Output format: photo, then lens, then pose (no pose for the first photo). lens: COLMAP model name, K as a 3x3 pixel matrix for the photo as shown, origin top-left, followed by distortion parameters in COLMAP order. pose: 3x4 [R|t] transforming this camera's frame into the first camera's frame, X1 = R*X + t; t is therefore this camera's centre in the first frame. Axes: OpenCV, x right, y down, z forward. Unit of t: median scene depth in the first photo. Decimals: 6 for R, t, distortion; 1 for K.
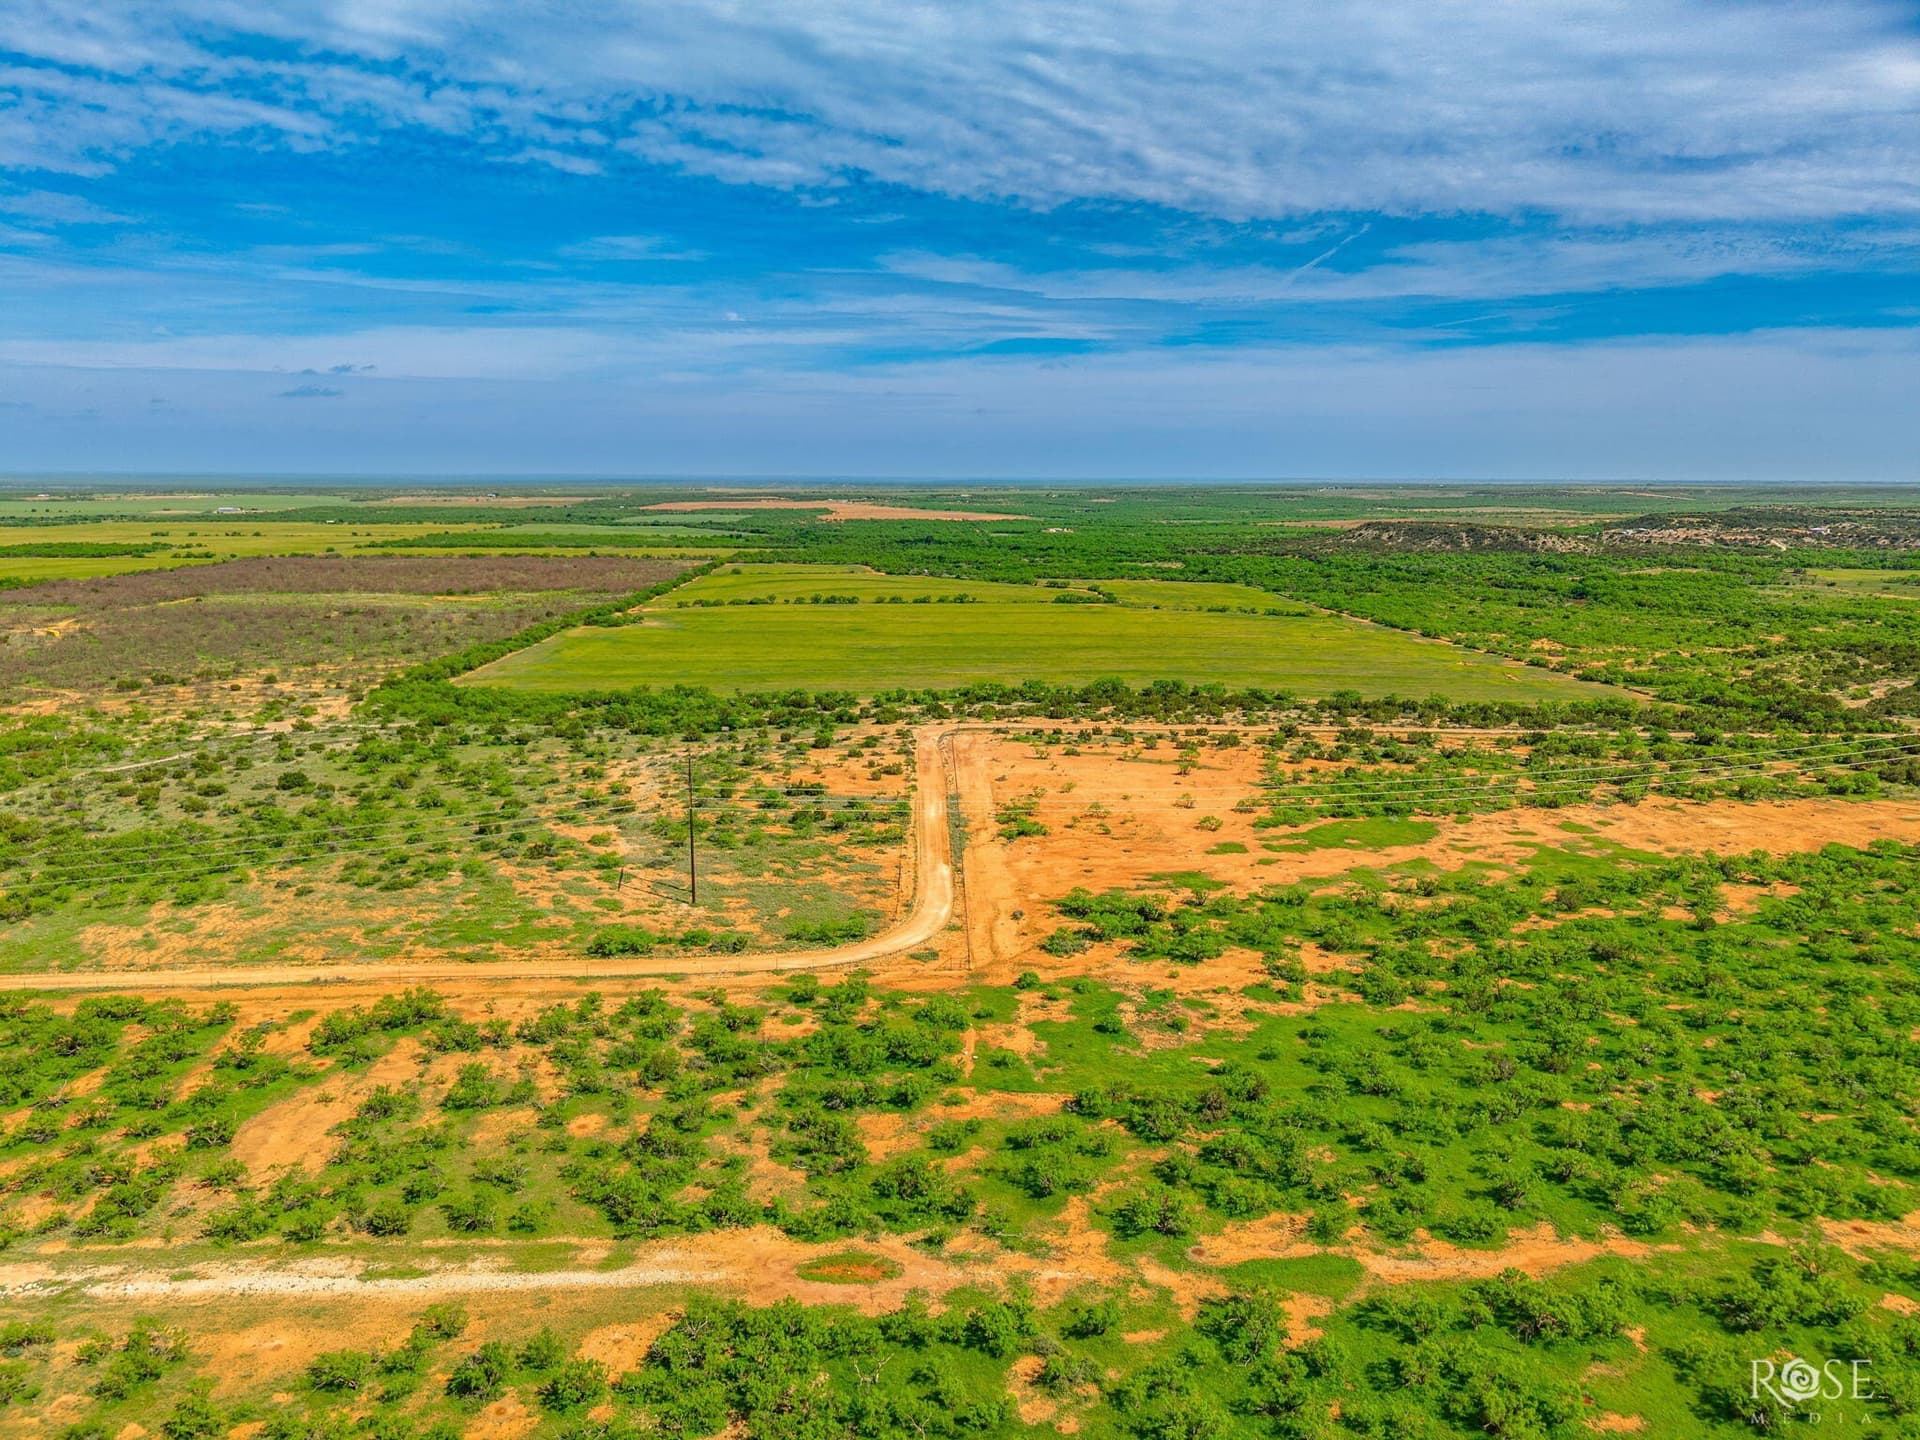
lens RADIAL K [[1285.5, 0, 969.7], [0, 1285.5, 697.8], [0, 0, 1]] dist [0.057496, -0.075841]
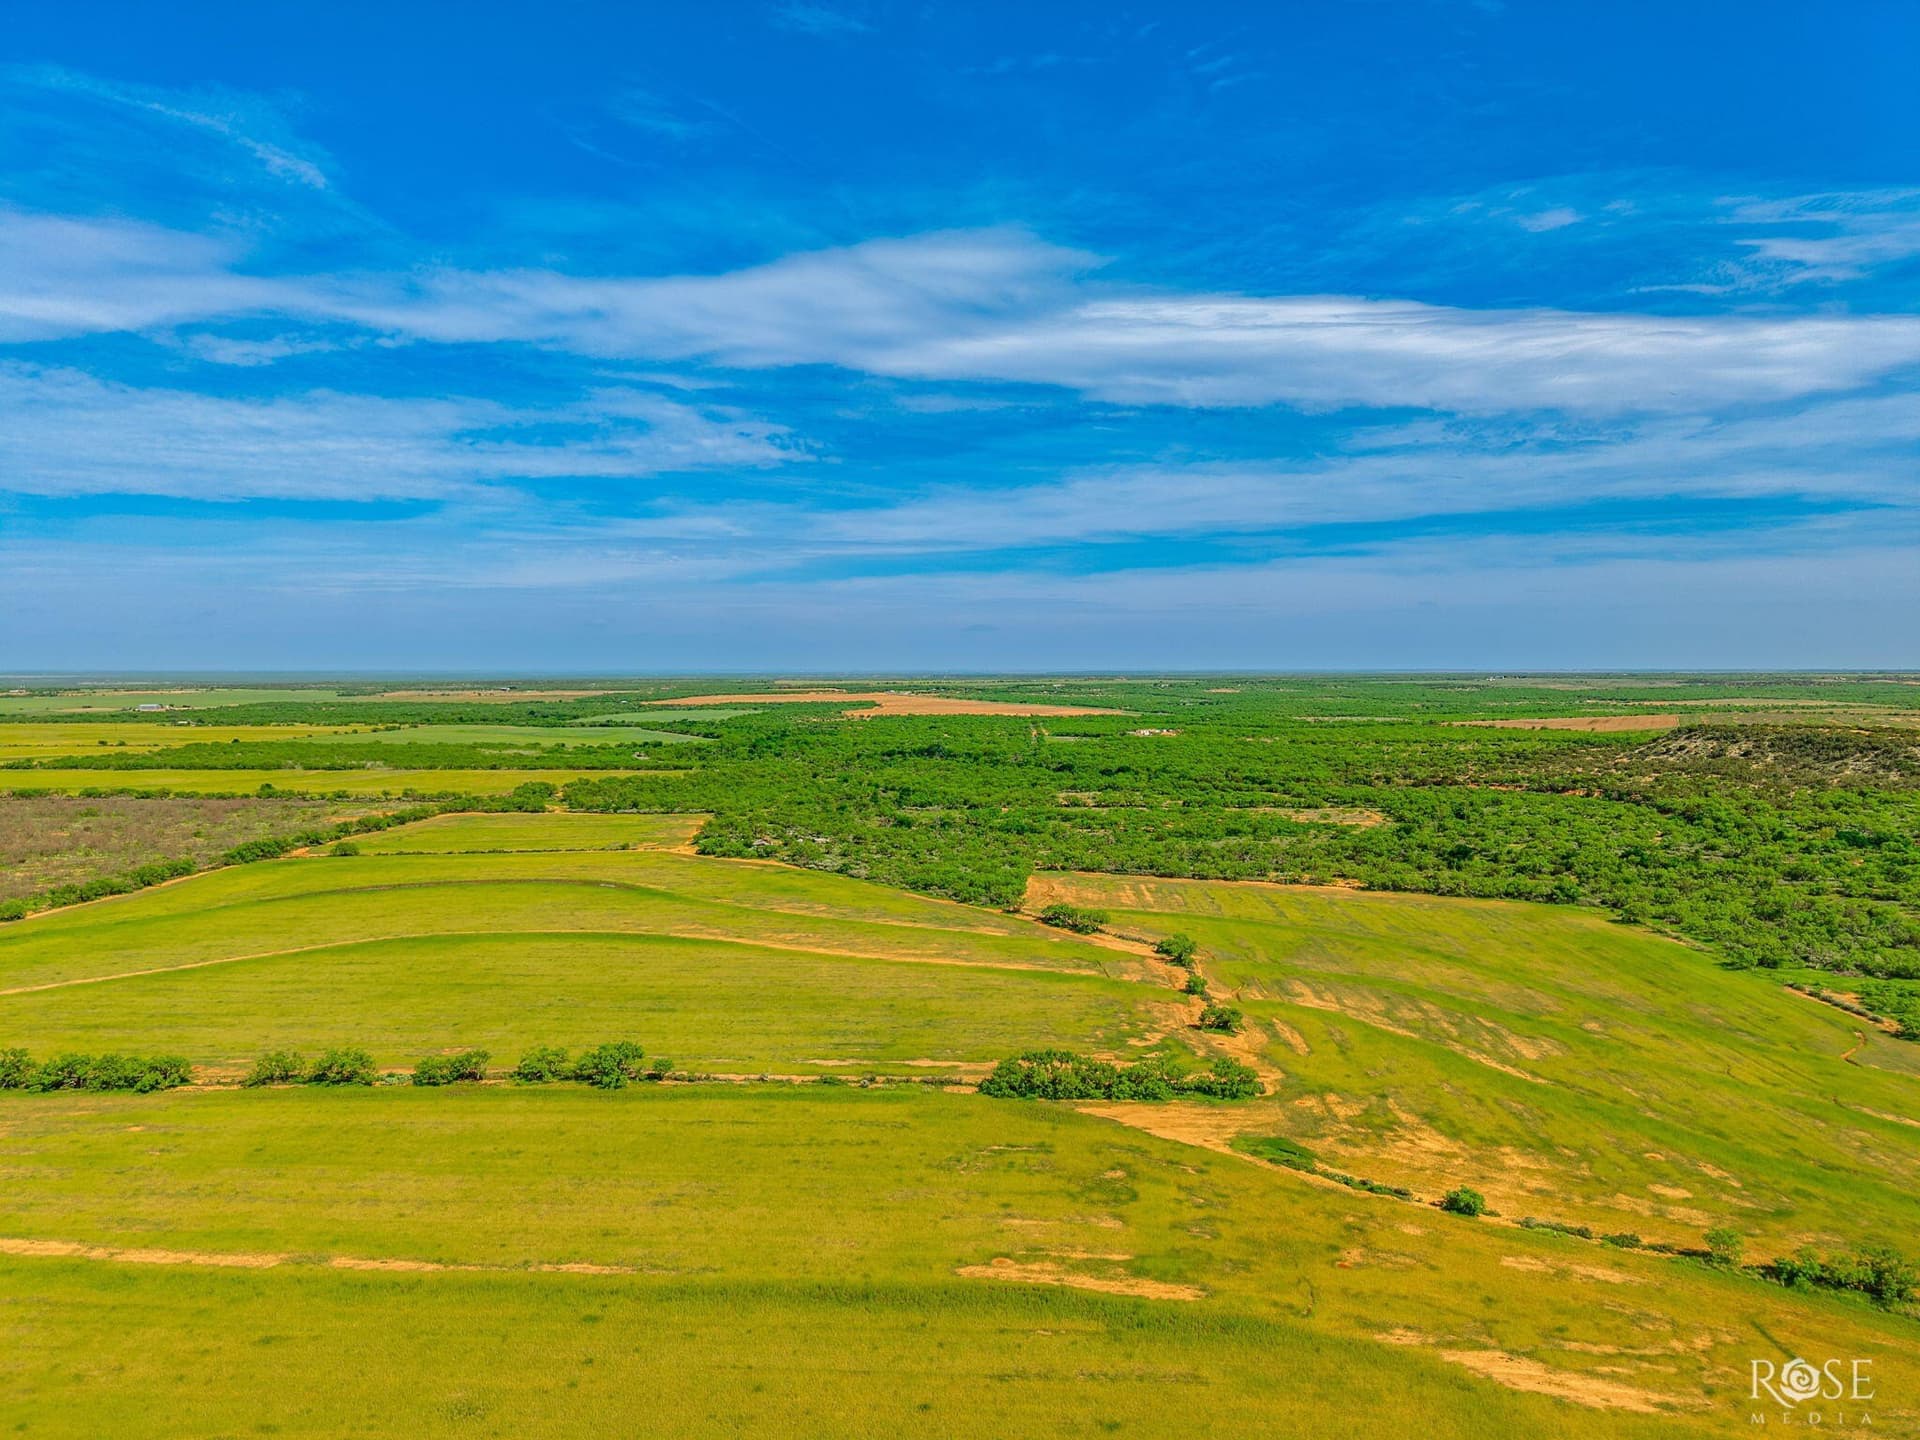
lens RADIAL K [[1286.4, 0, 967.2], [0, 1286.4, 725.5], [0, 0, 1]] dist [0.010545, -0.008410]
pose [[0.995209, -0.000797, -0.097764, 0.028948], [-0.011578, 0.991968, -0.125955, -0.037804], [0.097080, 0.126483, 0.987207, 0.255248]]
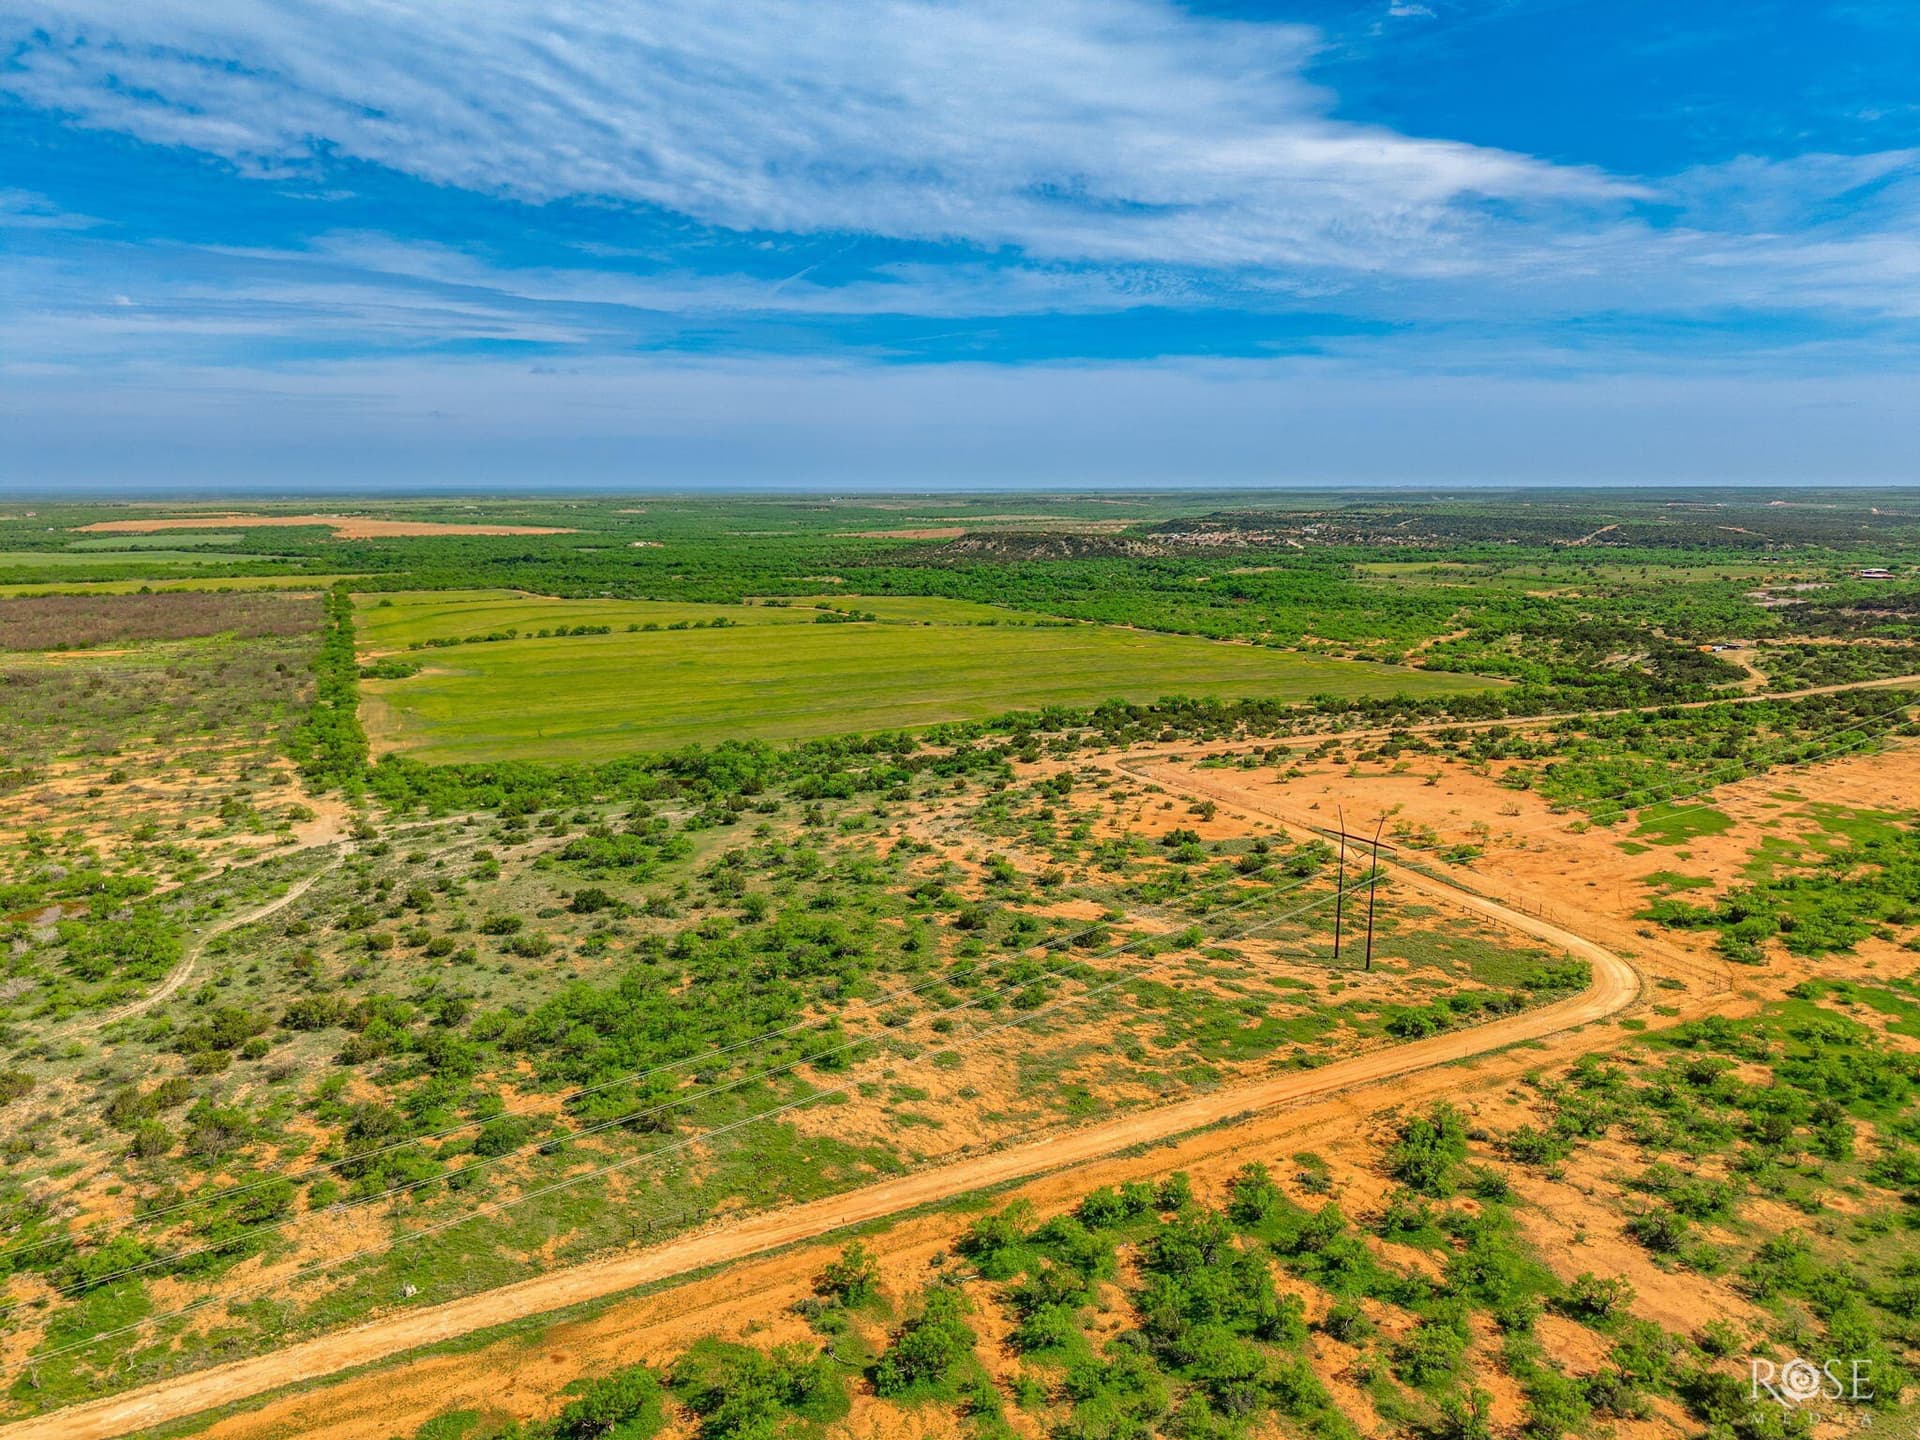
lens RADIAL K [[1278.9, 0, 968.0], [0, 1278.9, 747.0], [0, 0, 1]] dist [0.016714, -0.015826]
pose [[0.917941, -0.085478, 0.387400, -0.071025], [0.073030, 0.996232, 0.046771, -0.005825], [-0.389938, -0.014641, 0.920725, 0.021513]]
